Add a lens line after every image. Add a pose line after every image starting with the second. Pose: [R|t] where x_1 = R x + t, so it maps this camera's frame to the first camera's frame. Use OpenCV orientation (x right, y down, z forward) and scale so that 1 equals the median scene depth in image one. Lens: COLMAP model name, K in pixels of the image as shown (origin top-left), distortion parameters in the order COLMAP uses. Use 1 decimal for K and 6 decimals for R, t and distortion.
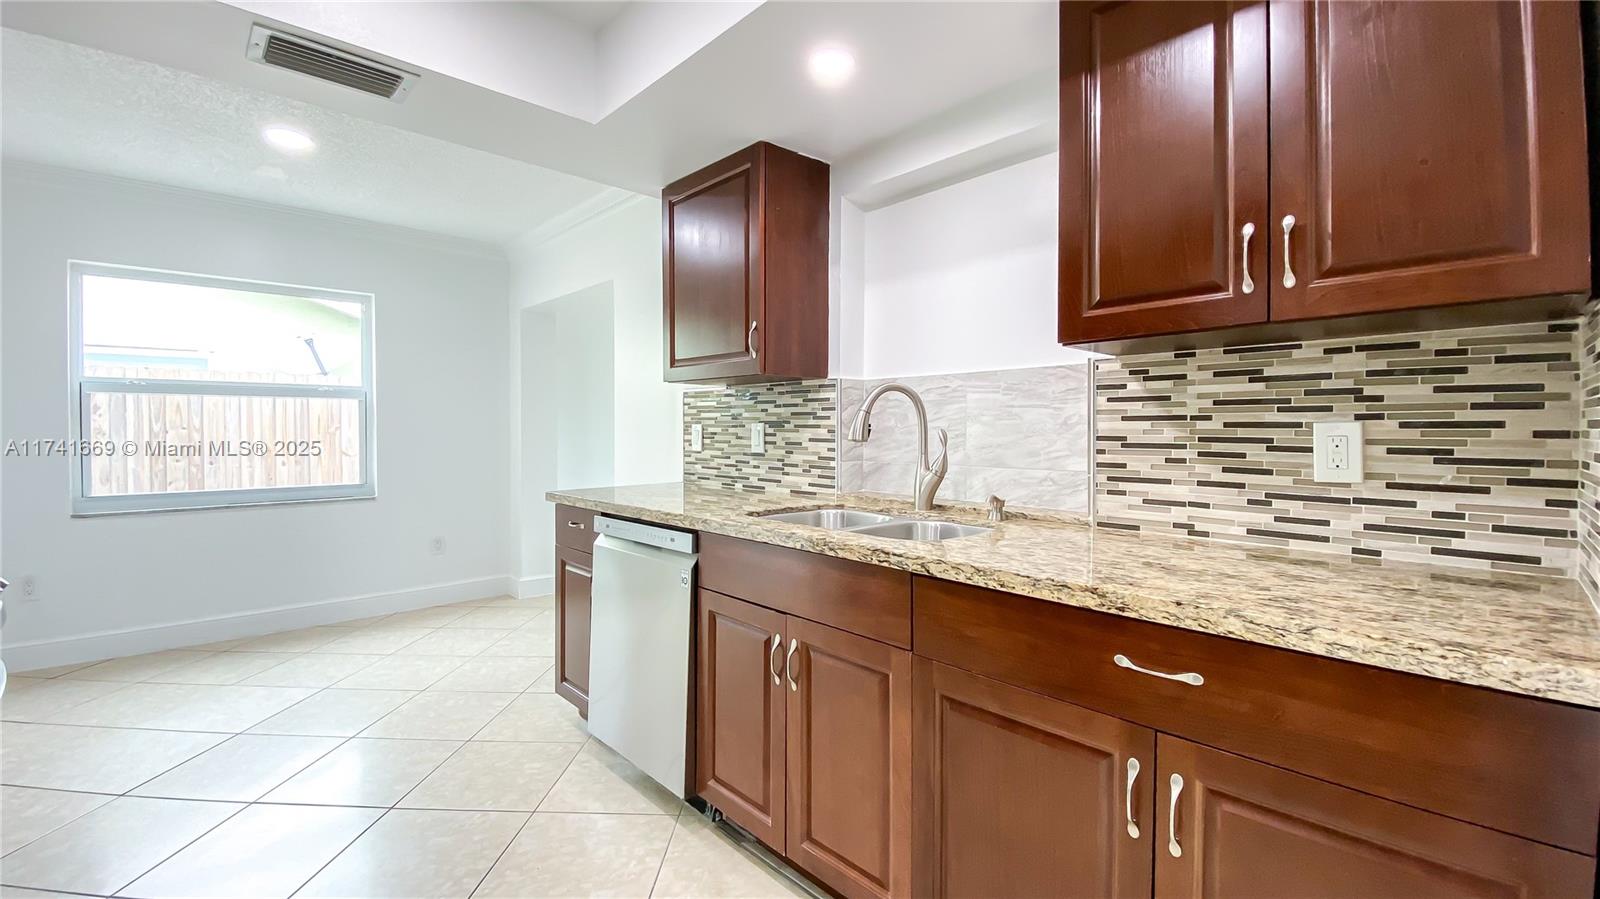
lens RADIAL K [[665.7, 0, 839.5], [0, 665.7, 446.7], [0, 0, 1]] dist [0.006346, -0.002161]
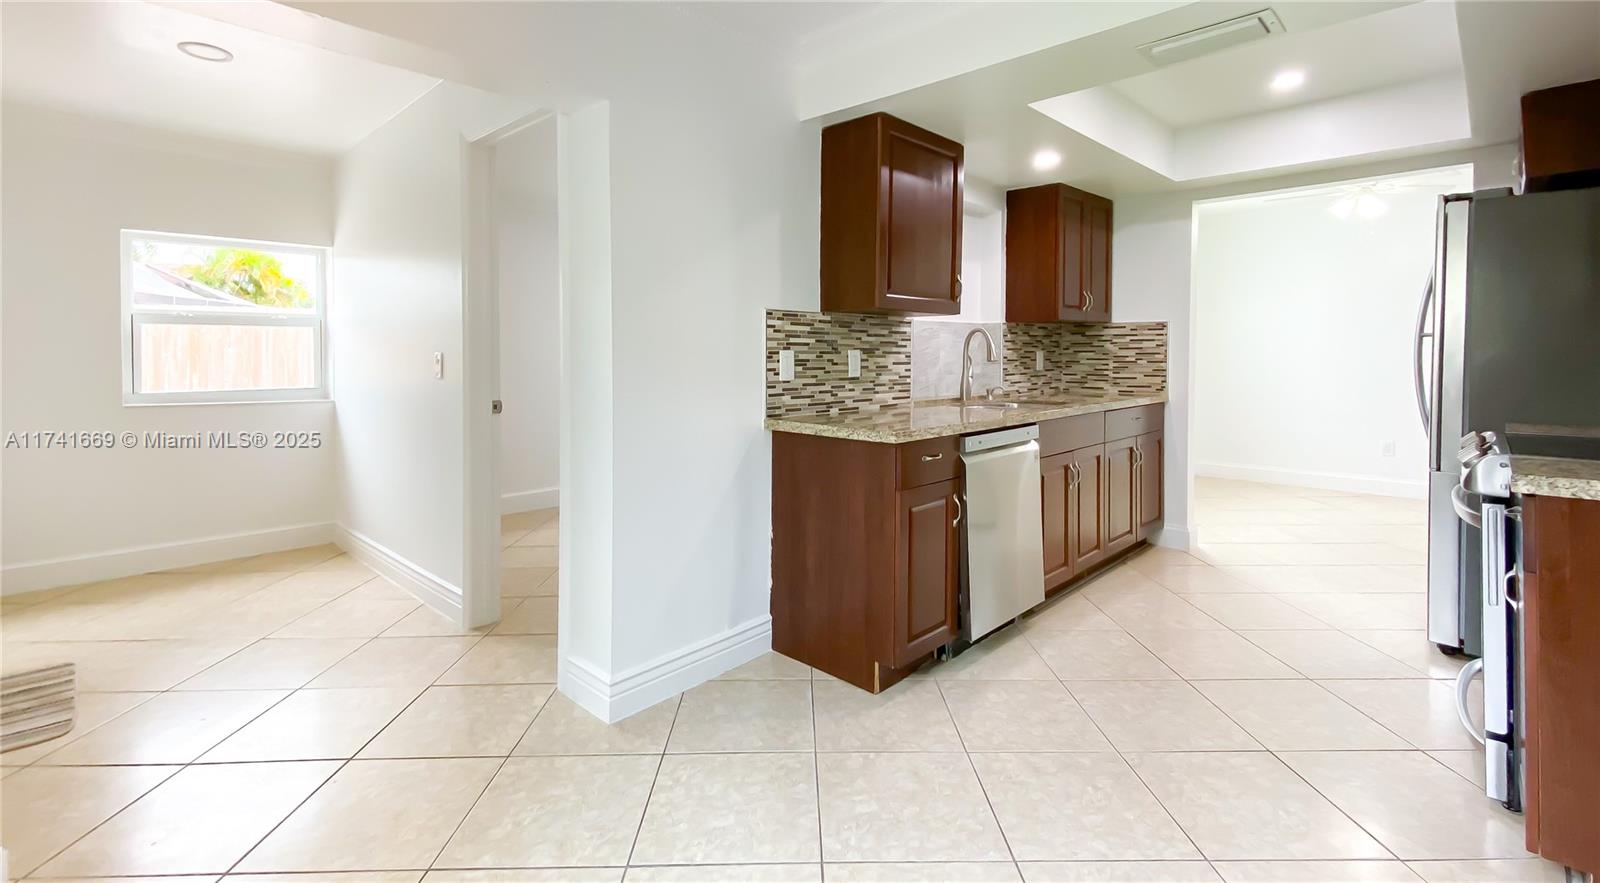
lens RADIAL K [[708.0, 0, 829.0], [0, 708.0, 346.6], [0, 0, 1]] dist [0.022446, -0.001308]
pose [[-0.046257, 0.008559, 0.998893, -1.423404], [0.034168, 0.999392, -0.006981, -0.037477], [-0.998345, 0.033807, -0.046521, 1.210178]]
